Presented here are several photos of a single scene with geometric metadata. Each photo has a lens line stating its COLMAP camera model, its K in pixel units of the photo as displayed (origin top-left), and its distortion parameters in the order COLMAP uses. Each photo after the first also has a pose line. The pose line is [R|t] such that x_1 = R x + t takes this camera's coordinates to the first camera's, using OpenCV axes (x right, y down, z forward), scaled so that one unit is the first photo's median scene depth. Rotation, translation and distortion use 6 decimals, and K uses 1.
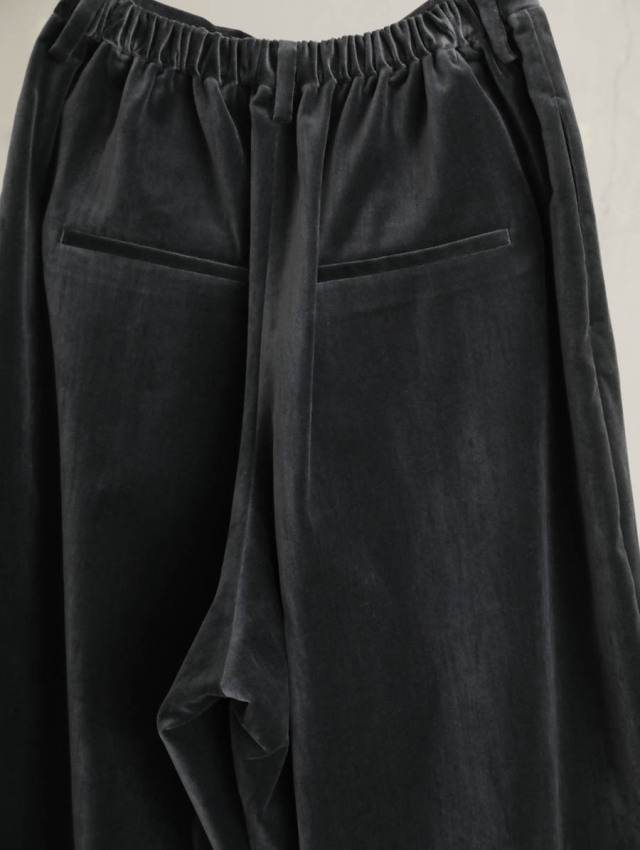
lens RADIAL K [[1204.6, 0, 320.6], [0, 1204.6, 423.0], [0, 0, 1]] dist [0.055879, 0.000000]
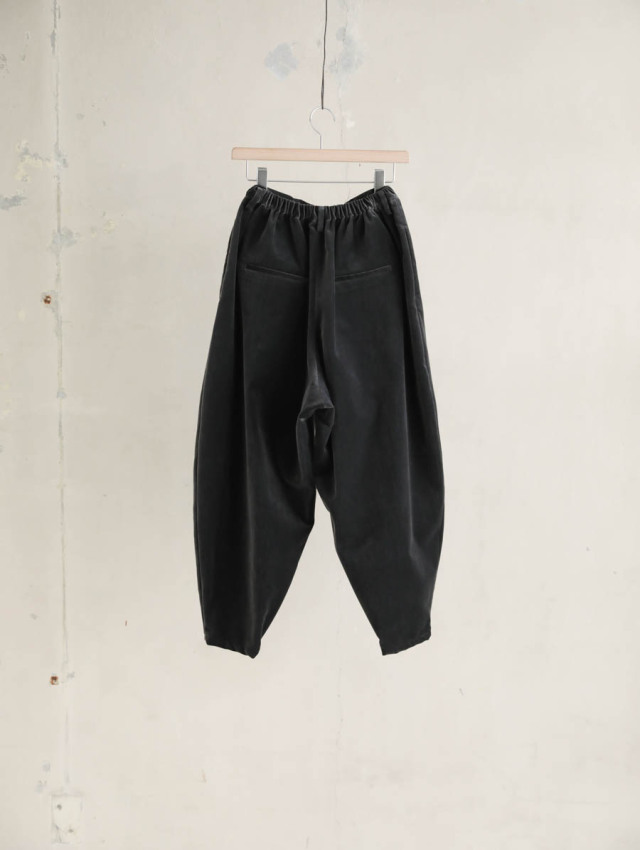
lens RADIAL K [[1204.6, 0, 318.4], [0, 1204.6, 422.9], [0, 0, 1]] dist [0.055879, 0.000000]
pose [[0.990269, -0.015136, 0.138343, -0.485657], [0.012030, 0.999657, 0.023263, 0.182930], [-0.138647, -0.021372, 0.990111, -2.172167]]
